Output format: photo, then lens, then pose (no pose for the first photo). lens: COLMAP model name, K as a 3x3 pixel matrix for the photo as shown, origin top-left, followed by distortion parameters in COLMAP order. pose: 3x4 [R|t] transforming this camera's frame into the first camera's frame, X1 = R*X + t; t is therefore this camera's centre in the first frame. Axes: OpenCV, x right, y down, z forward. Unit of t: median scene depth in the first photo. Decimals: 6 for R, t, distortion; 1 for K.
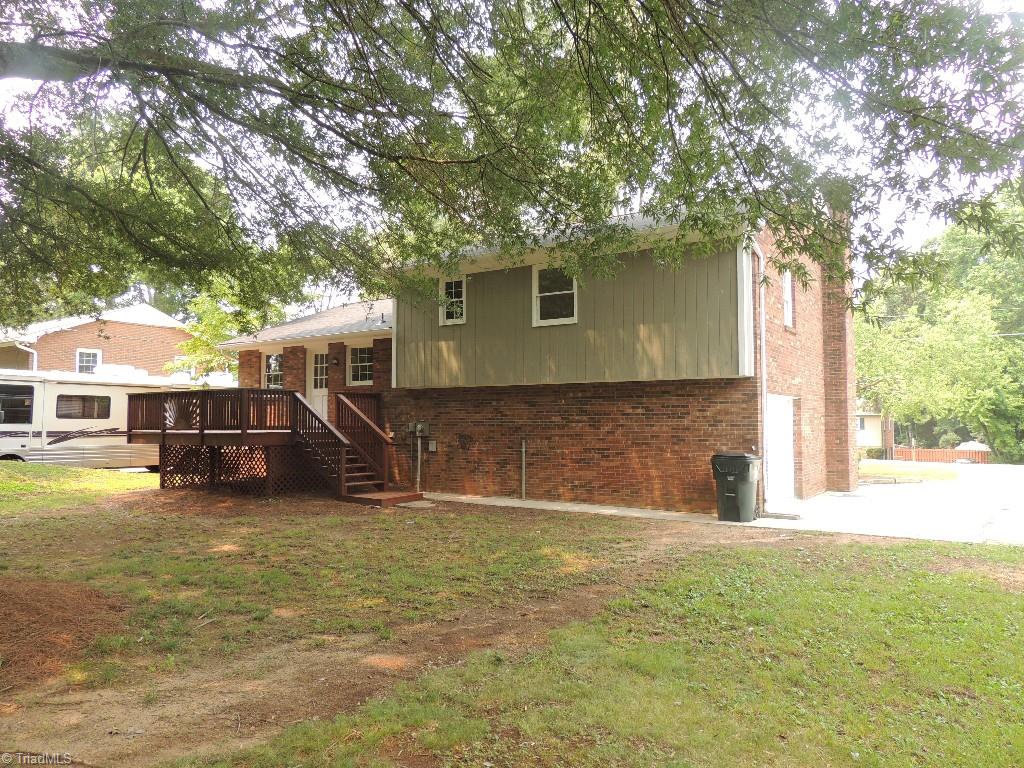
lens RADIAL K [[729.9, 0, 511.4], [0, 729.9, 387.2], [0, 0, 1]] dist [-0.030229, 0.012789]
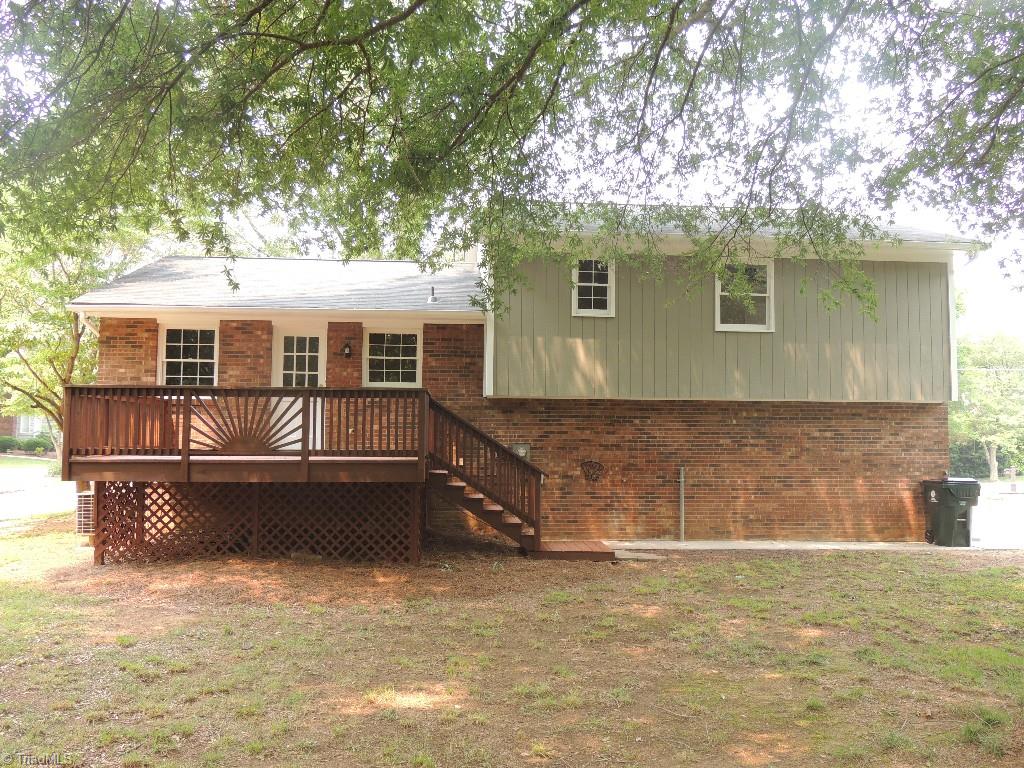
lens RADIAL K [[877.5, 0, 511.7], [0, 877.5, 382.5], [0, 0, 1]] dist [-0.019186, -0.001863]
pose [[0.783427, 0.051605, 0.619337, -0.783352], [-0.036945, 0.998651, -0.036477, 0.021254], [-0.620385, 0.005696, 0.784277, 0.368270]]
